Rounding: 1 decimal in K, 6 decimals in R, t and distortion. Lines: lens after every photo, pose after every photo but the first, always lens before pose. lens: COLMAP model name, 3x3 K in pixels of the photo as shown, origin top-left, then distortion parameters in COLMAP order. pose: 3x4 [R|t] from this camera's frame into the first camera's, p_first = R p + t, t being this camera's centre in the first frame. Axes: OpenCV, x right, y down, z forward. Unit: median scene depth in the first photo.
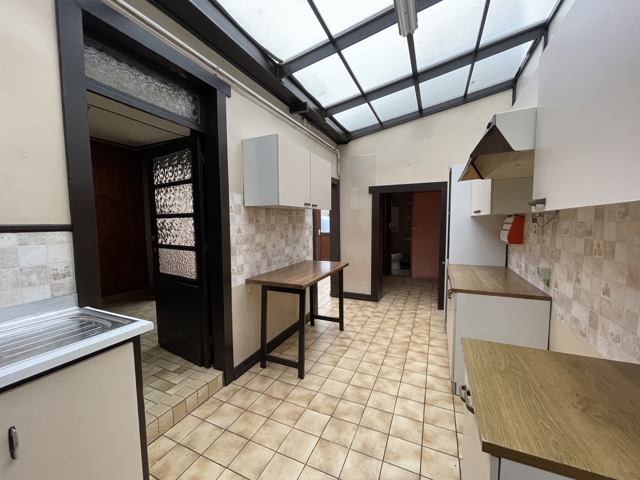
lens RADIAL K [[258.6, 0, 319.4], [0, 258.6, 241.4], [0, 0, 1]] dist [-0.002573, 0.000227]
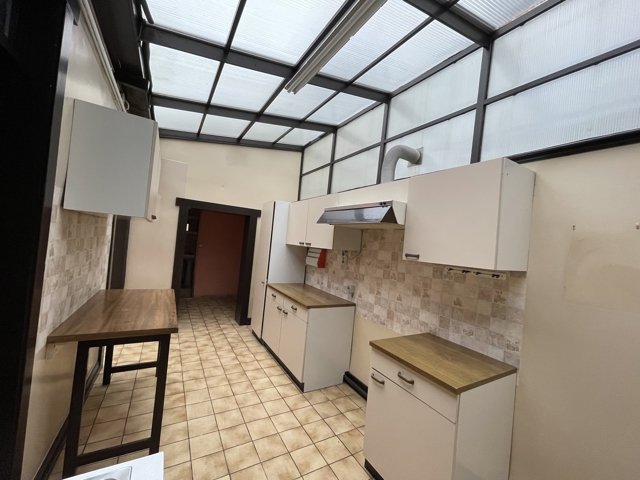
lens RADIAL K [[258.6, 0, 319.4], [0, 258.6, 241.4], [0, 0, 1]] dist [-0.002573, 0.000227]
pose [[0.568828, 0.071902, 0.819307, -0.399891], [-0.033479, 0.997370, -0.064286, -0.041774], [-0.821775, 0.009138, 0.569739, 0.182001]]
